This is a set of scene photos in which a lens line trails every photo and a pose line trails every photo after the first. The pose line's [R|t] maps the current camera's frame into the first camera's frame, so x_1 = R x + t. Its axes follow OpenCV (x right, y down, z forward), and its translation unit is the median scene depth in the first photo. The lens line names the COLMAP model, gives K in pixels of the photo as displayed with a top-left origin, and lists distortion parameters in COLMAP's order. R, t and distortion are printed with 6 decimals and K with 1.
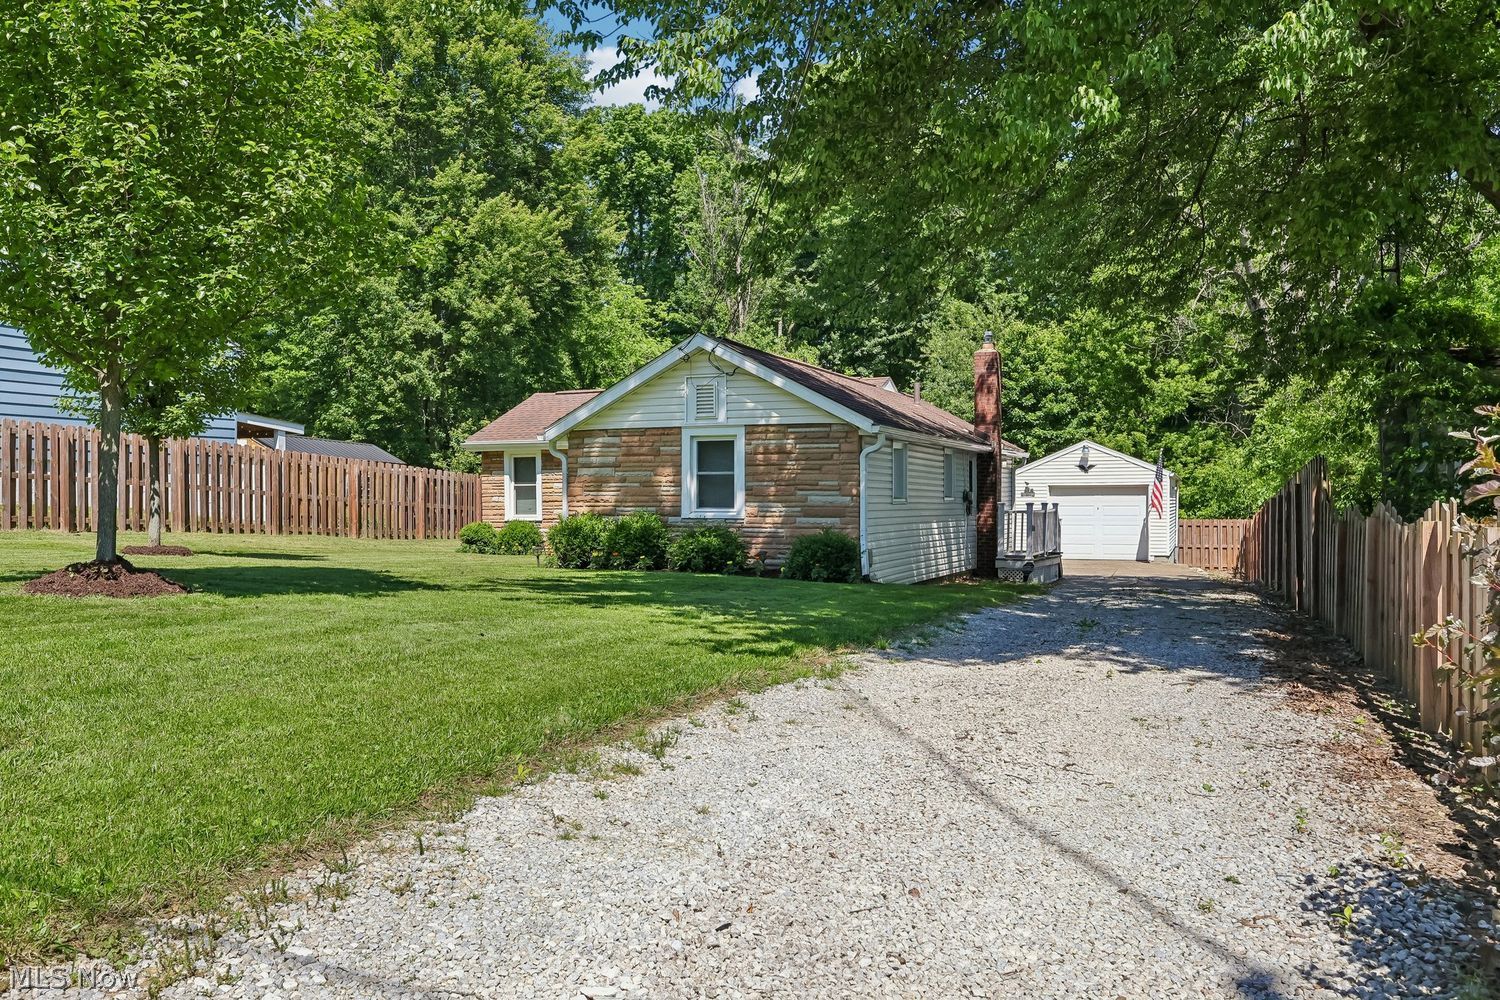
lens RADIAL K [[1182.4, 0, 750.0], [0, 1182.4, 500.0], [0, 0, 1]] dist [-0.004227, 0.005360]
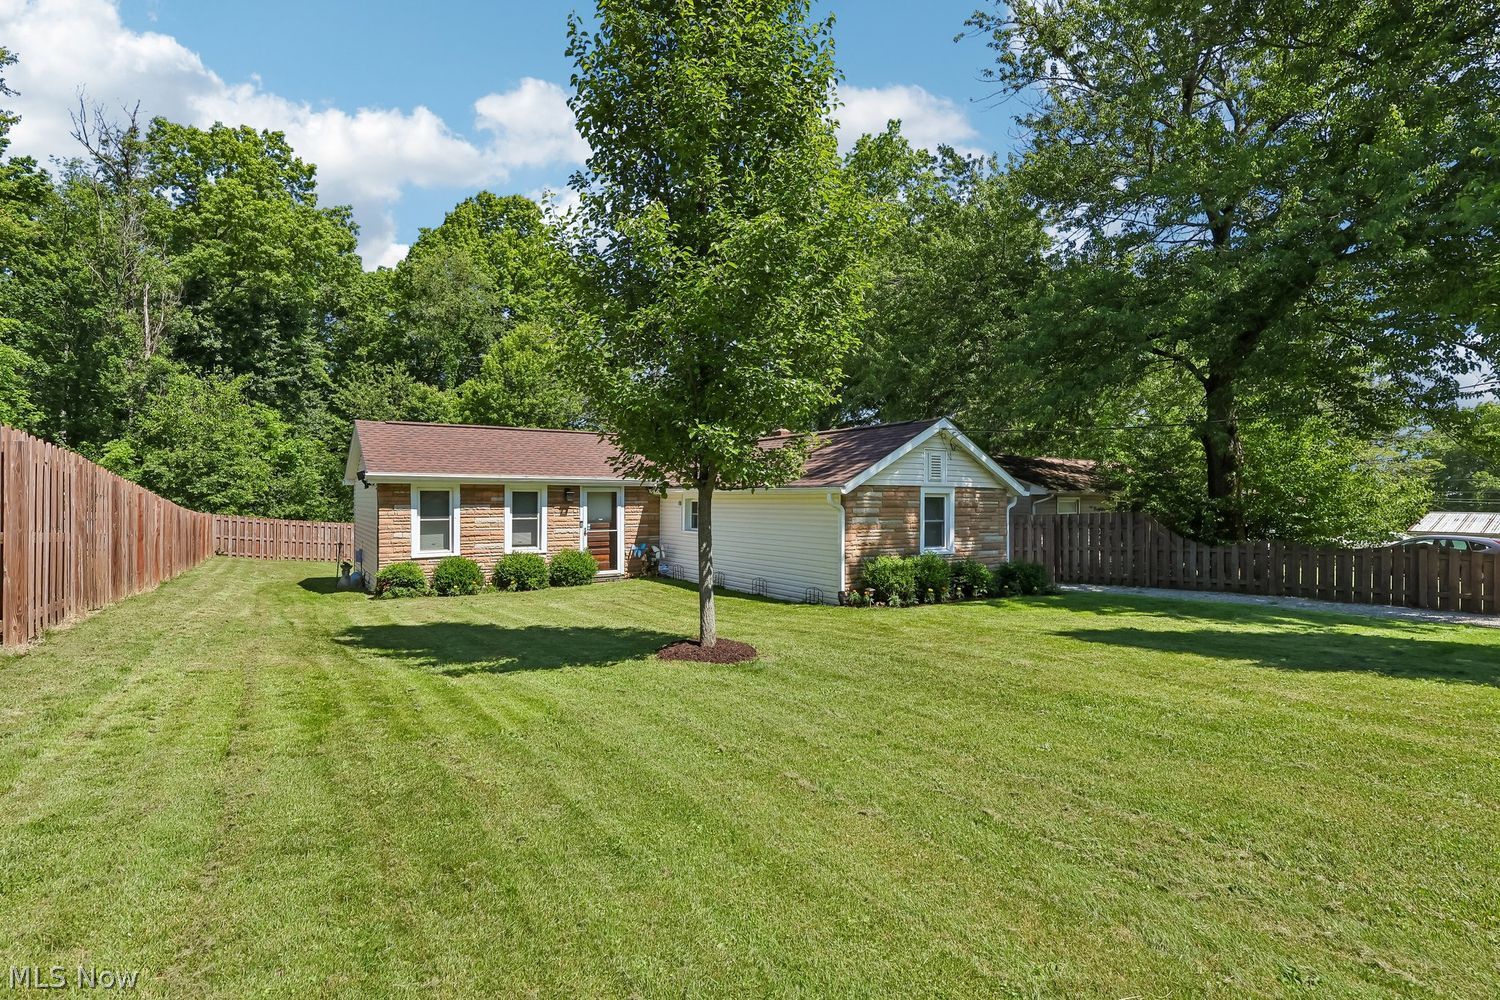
lens RADIAL K [[698.8, 0, 750.0], [0, 698.8, 500.0], [0, 0, 1]] dist [0.000829, 0.000369]
pose [[0.550383, 0.005907, 0.834892, -0.764235], [-0.004358, 0.999982, -0.004202, -0.039596], [-0.834901, -0.001326, 0.550398, 0.685565]]
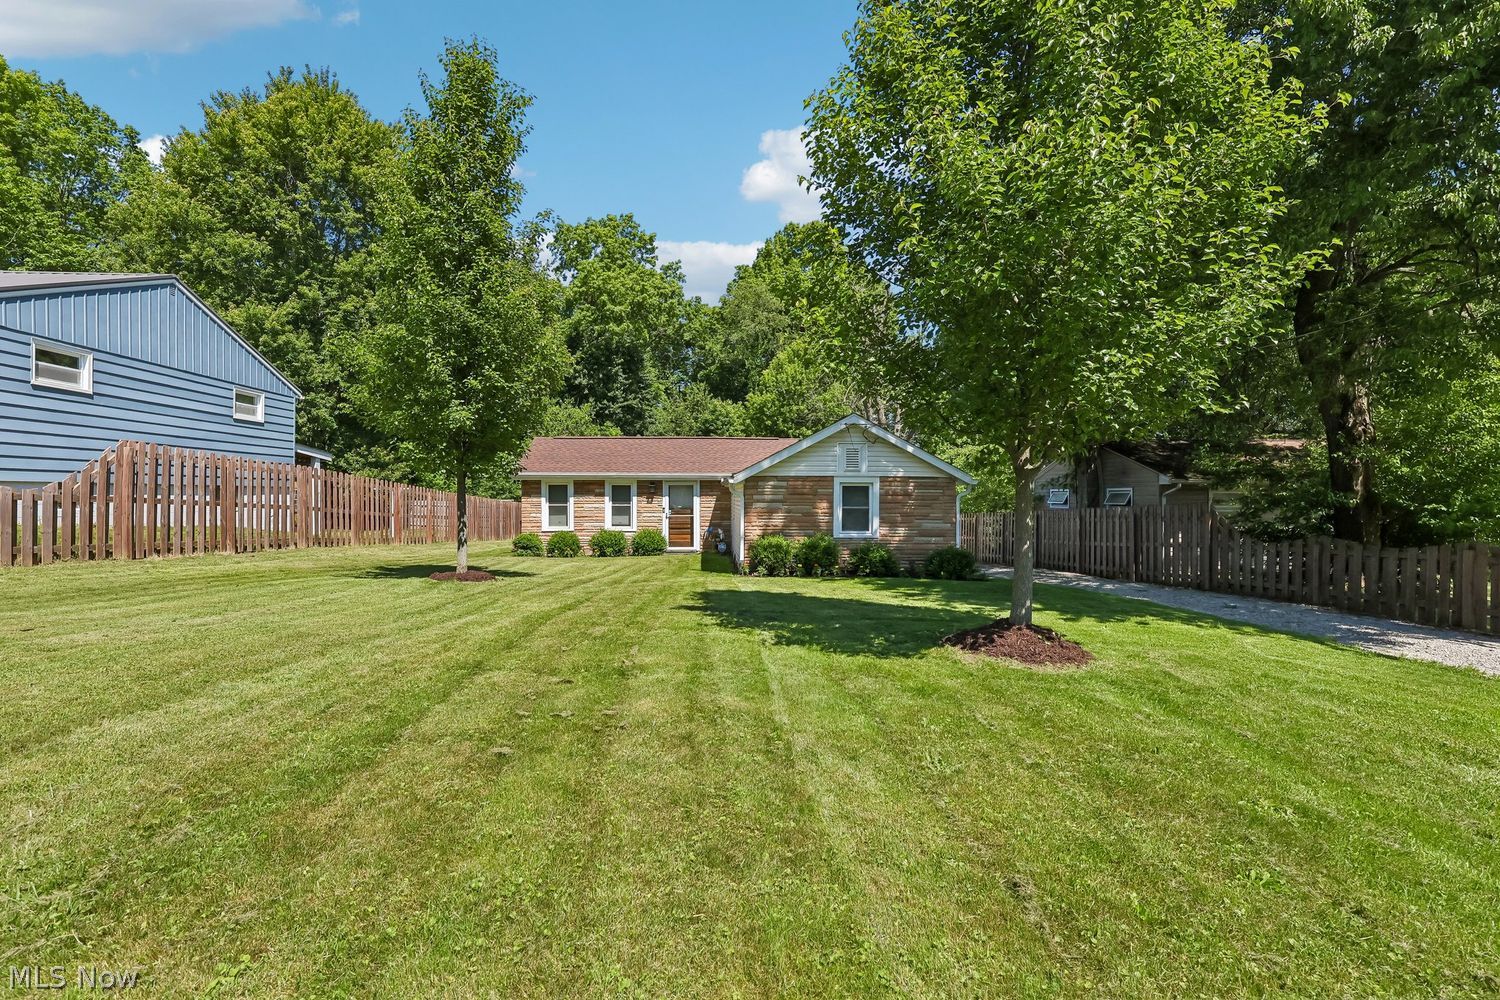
lens RADIAL K [[698.8, 0, 750.0], [0, 698.8, 500.0], [0, 0, 1]] dist [0.000829, 0.000369]
pose [[0.900122, 0.004663, 0.435613, -0.501088], [-0.006000, 0.999981, 0.001693, -0.030620], [-0.435596, -0.004138, 0.900133, 0.242811]]
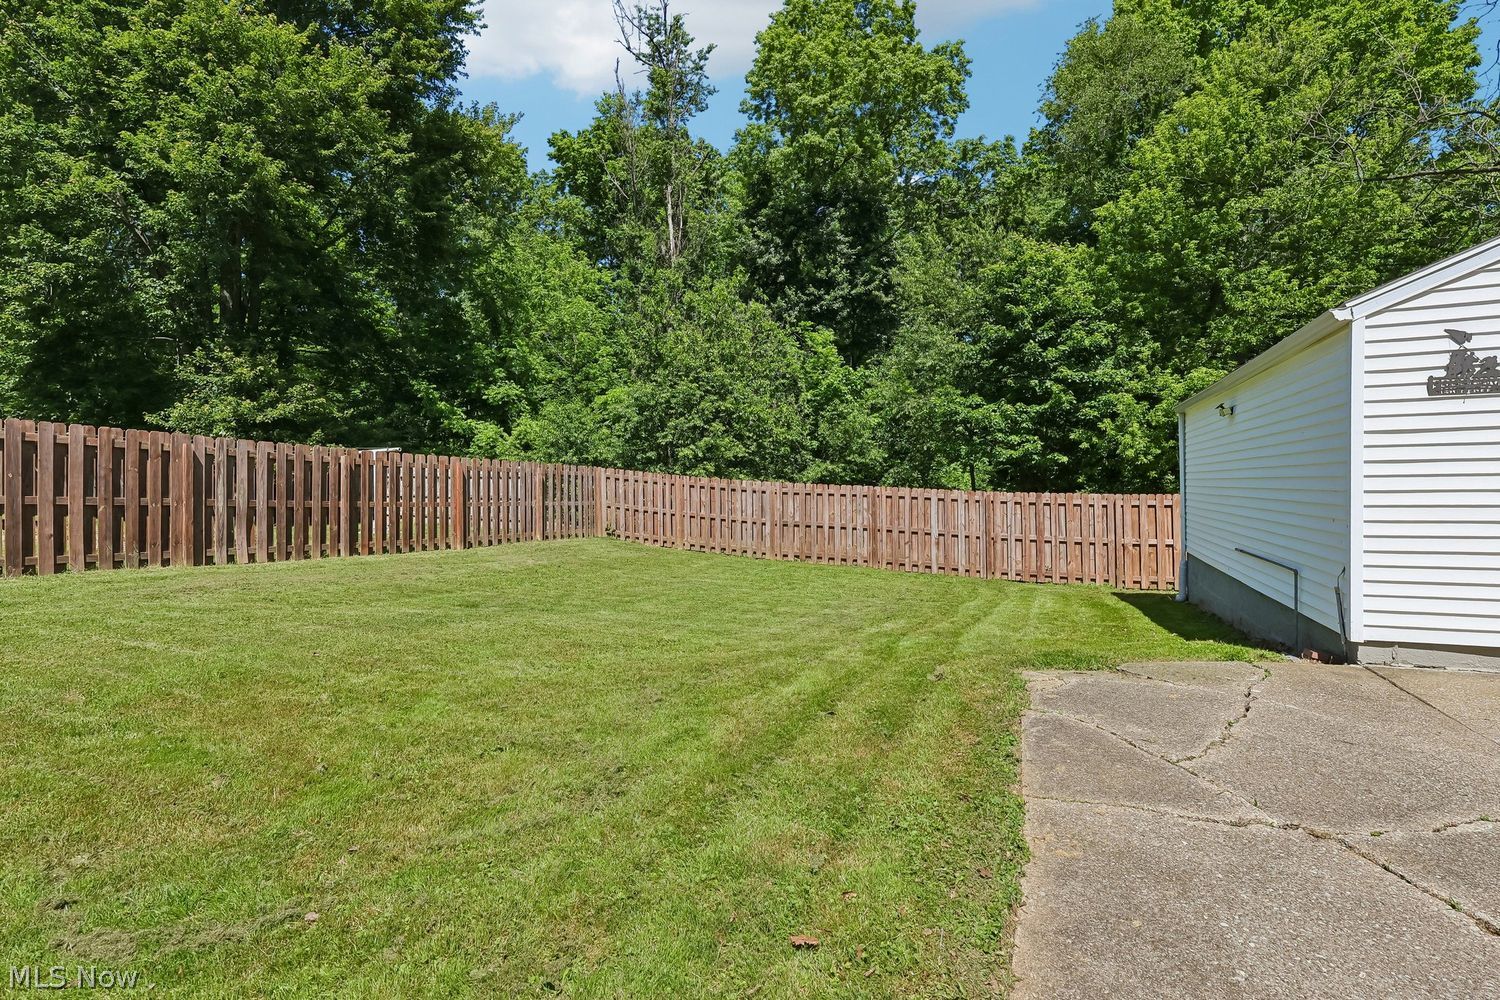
lens RADIAL K [[715.0, 0, 762.8], [0, 715.0, 491.1], [0, 0, 1]] dist [-0.000547, -0.000190]
pose [[0.999803, -0.019780, -0.001657, 0.173959], [0.019778, 0.999804, -0.001065, 0.032612], [0.001678, 0.001032, 0.999998, 1.647140]]
